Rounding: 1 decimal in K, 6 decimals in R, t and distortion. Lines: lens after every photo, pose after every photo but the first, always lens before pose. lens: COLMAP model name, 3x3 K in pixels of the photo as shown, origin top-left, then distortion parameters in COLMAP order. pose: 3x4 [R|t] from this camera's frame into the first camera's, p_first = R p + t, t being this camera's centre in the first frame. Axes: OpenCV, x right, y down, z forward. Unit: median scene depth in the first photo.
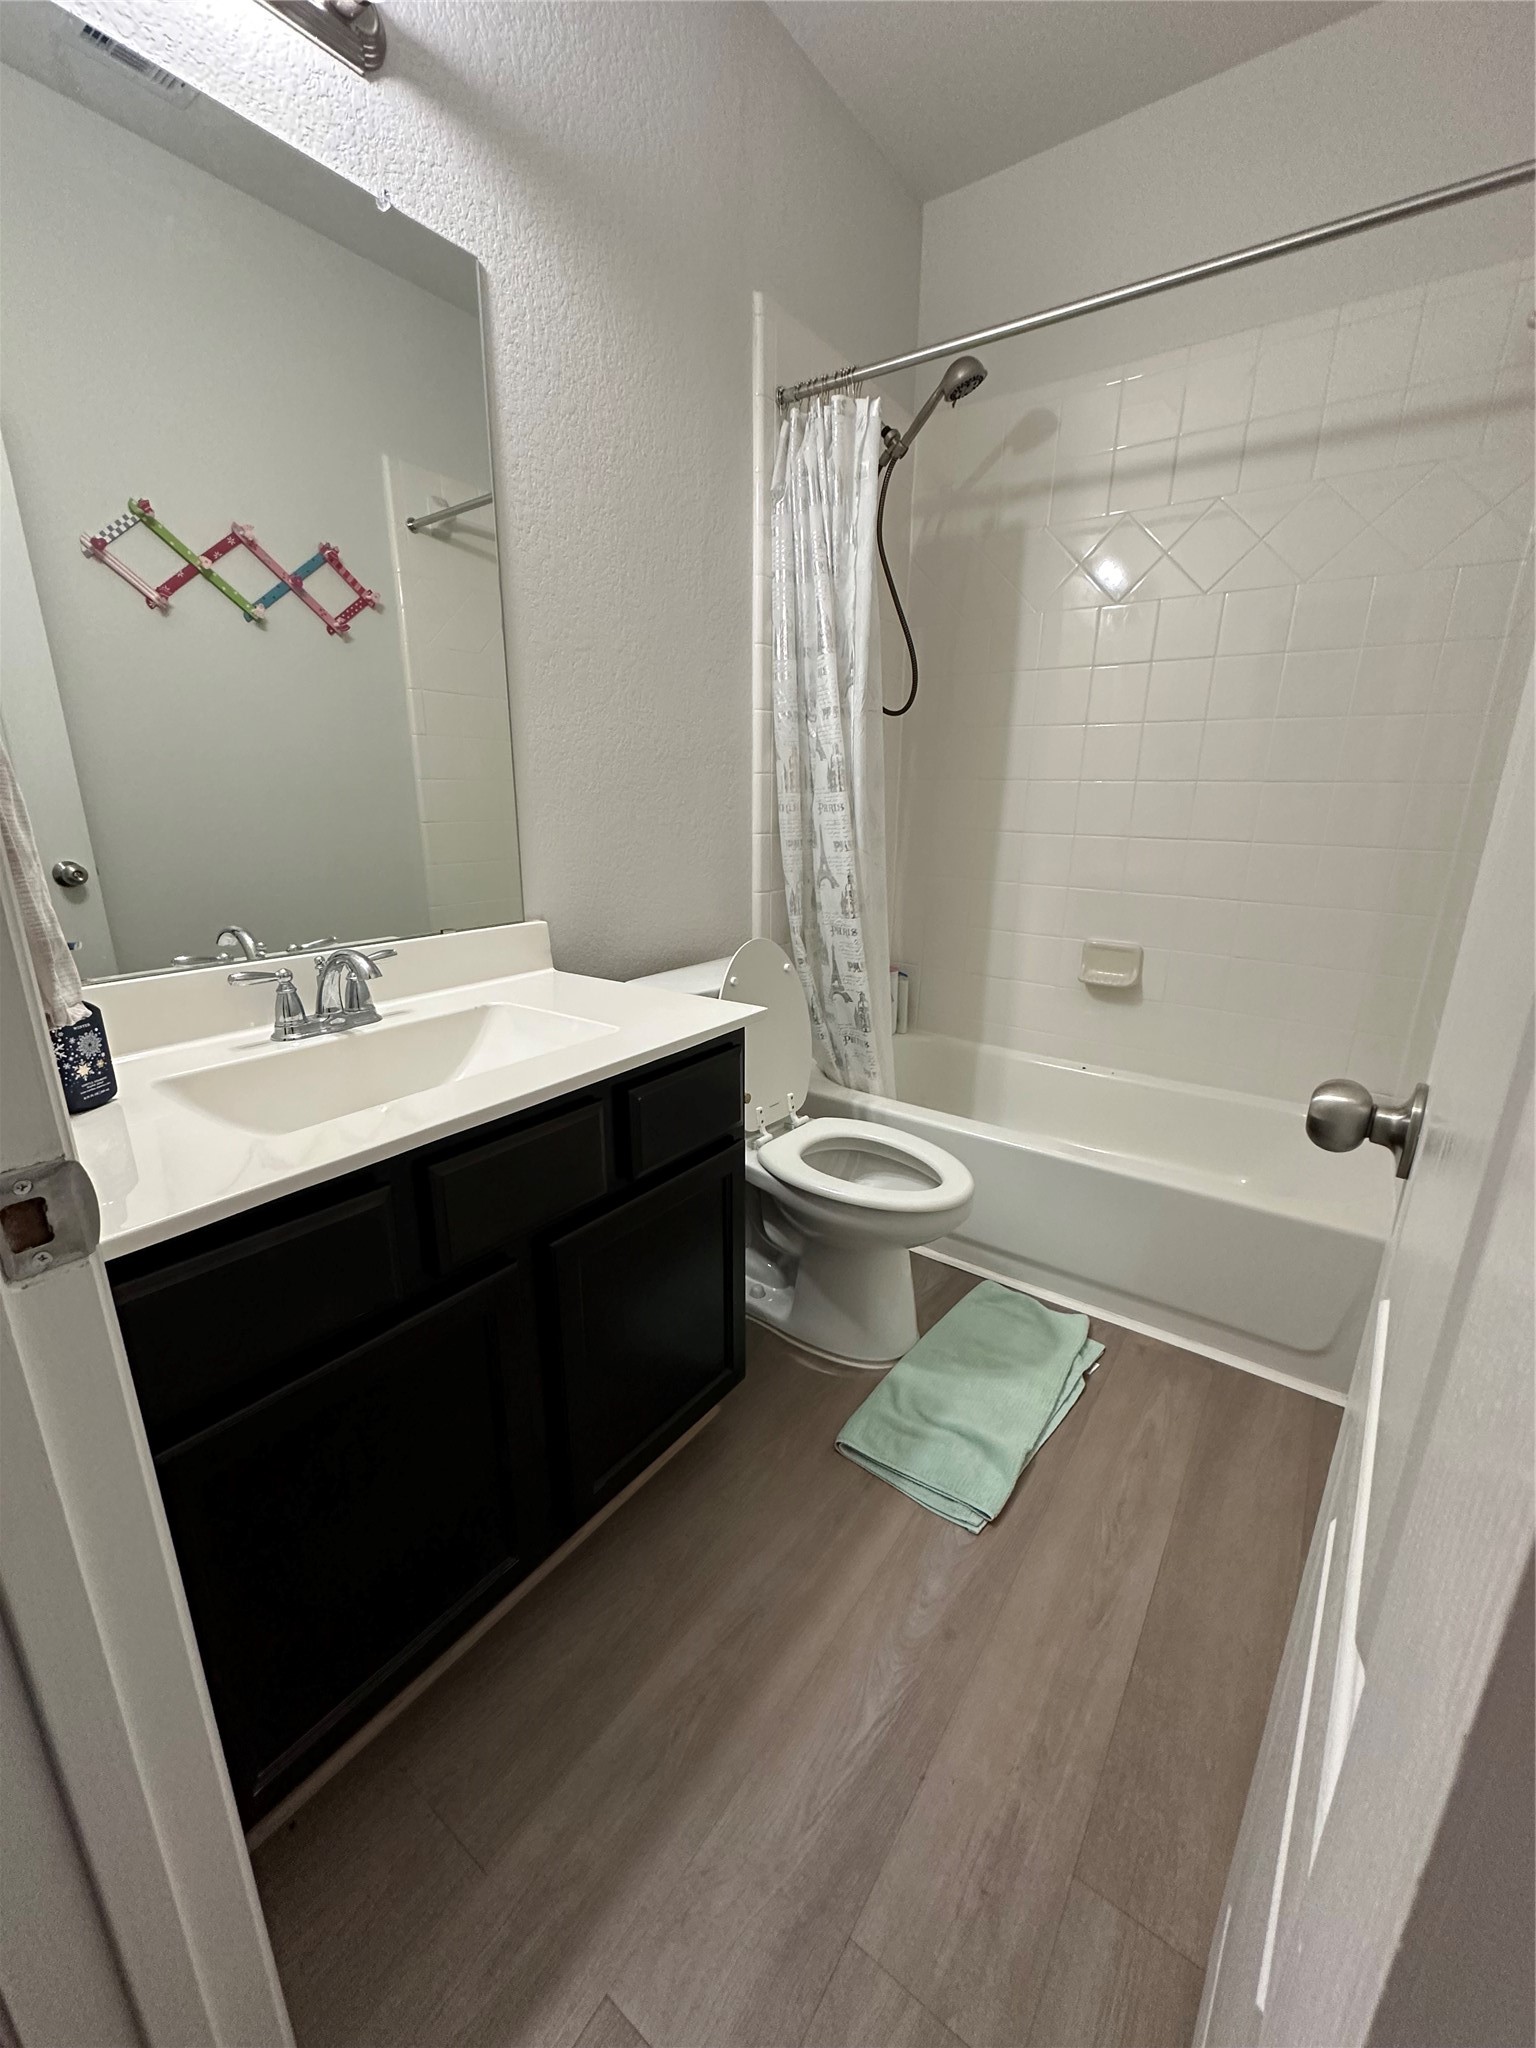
lens RADIAL K [[819.6, 0, 764.7], [0, 819.6, 1027.5], [0, 0, 1]] dist [0.000700, 0.000061]
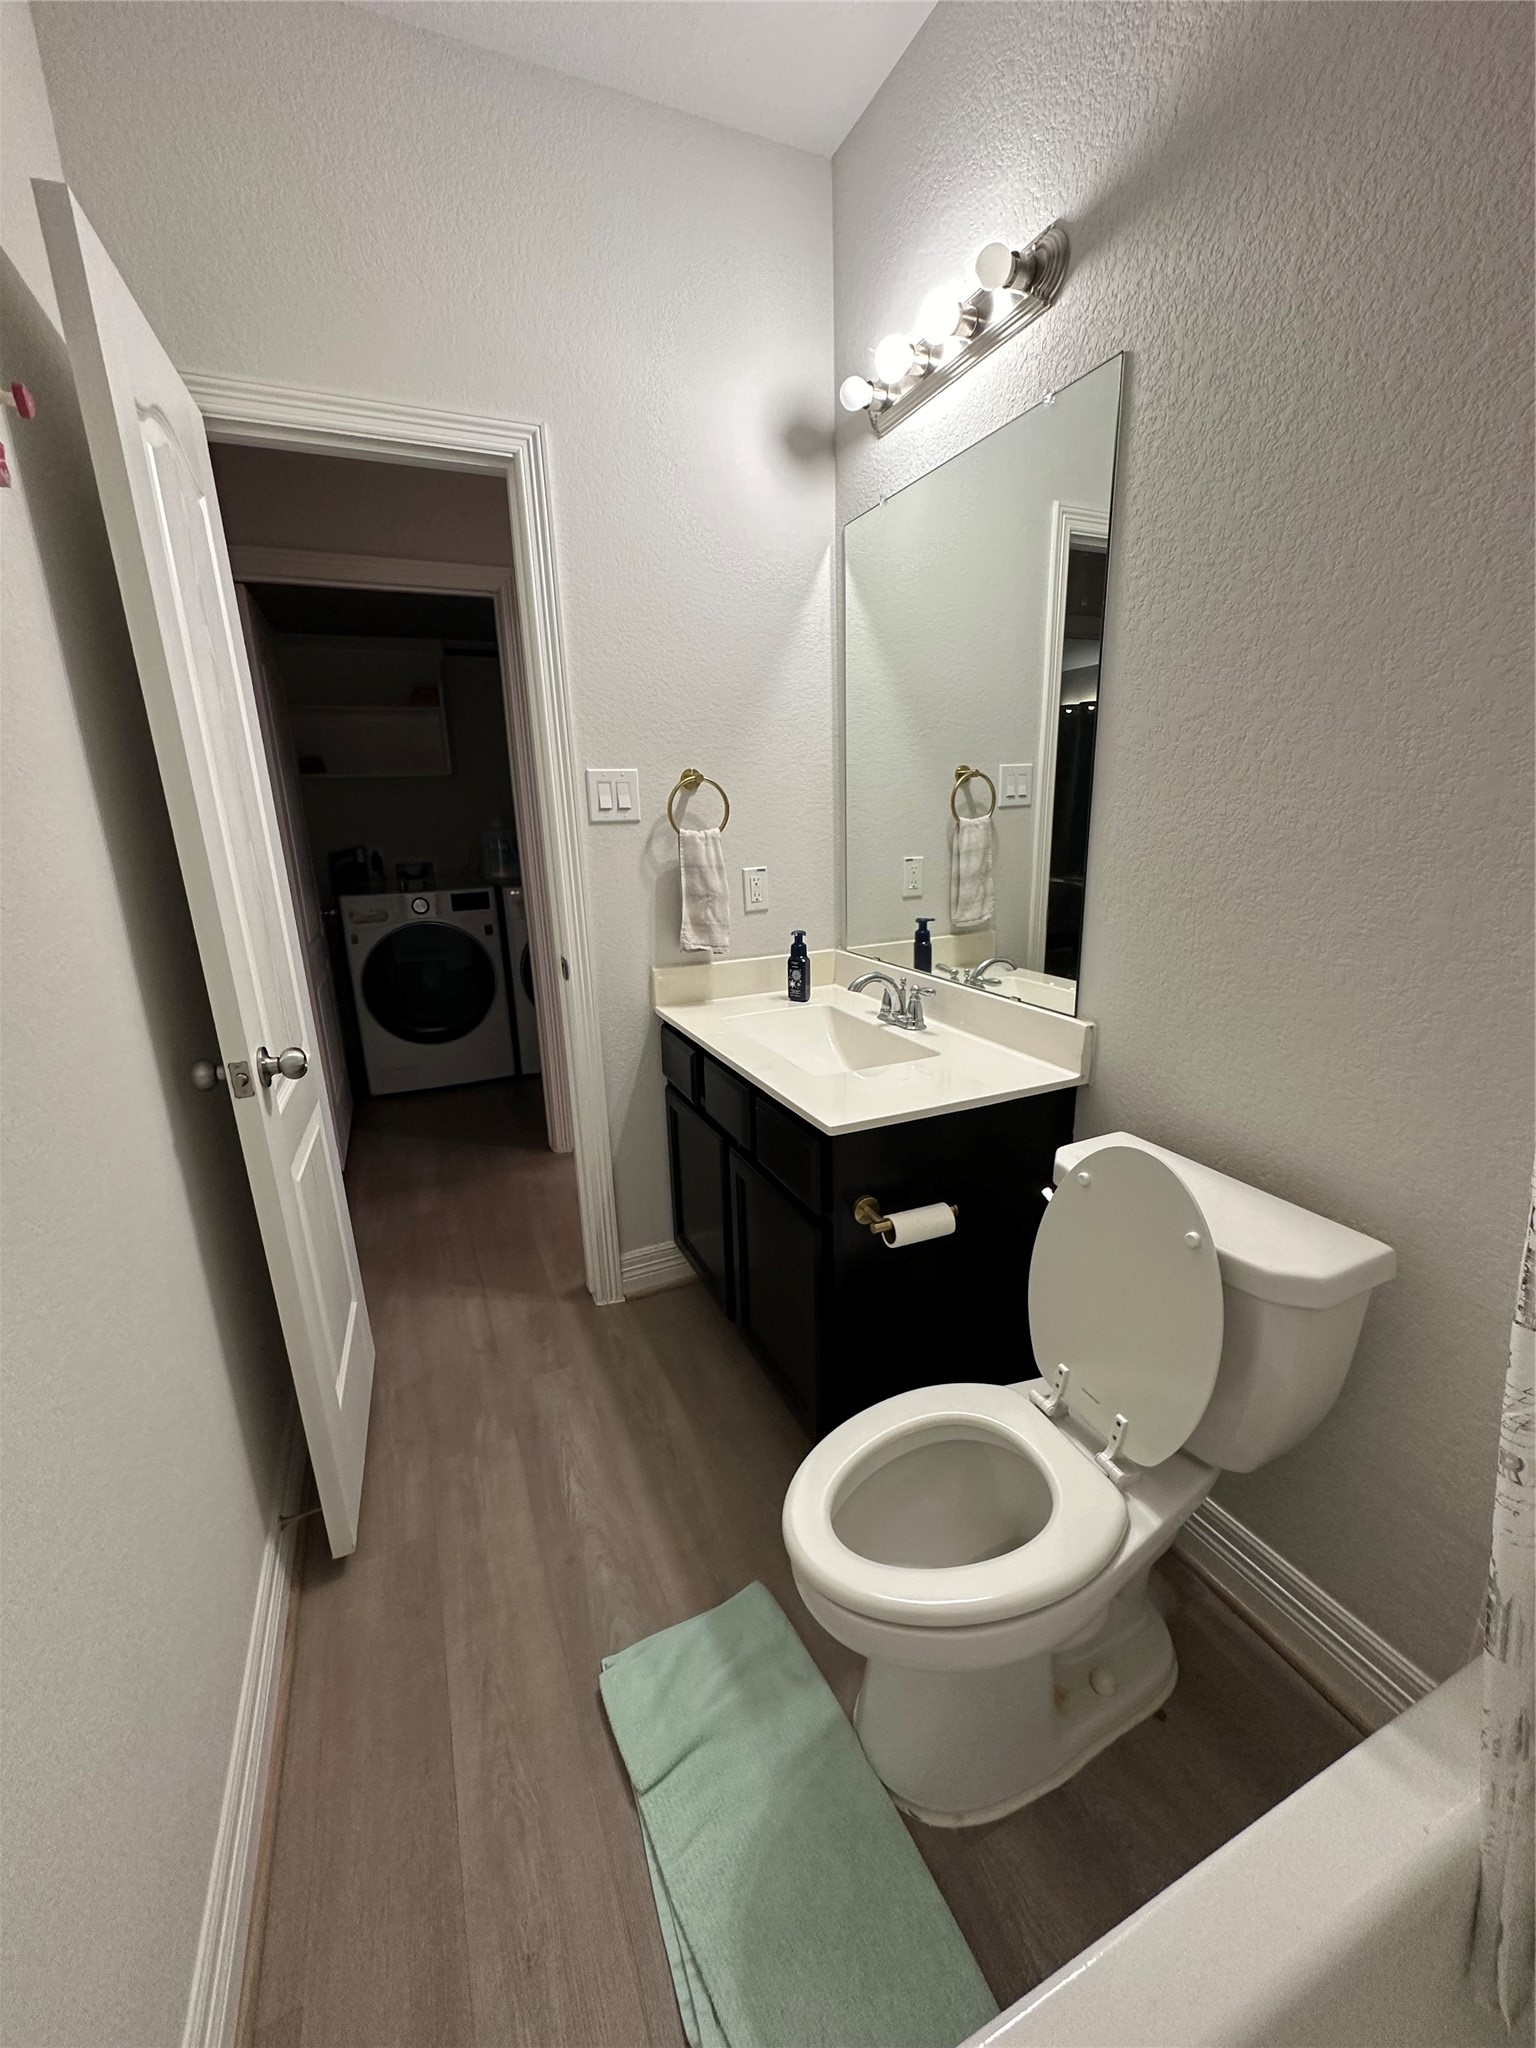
lens RADIAL K [[819.6, 0, 764.1], [0, 819.6, 1029.5], [0, 0, 1]] dist [0.000700, 0.000061]
pose [[-0.502346, 0.233481, -0.832547, 0.974949], [-0.211633, 0.900368, 0.380196, -0.567032], [0.838367, 0.367185, -0.402884, 1.514528]]
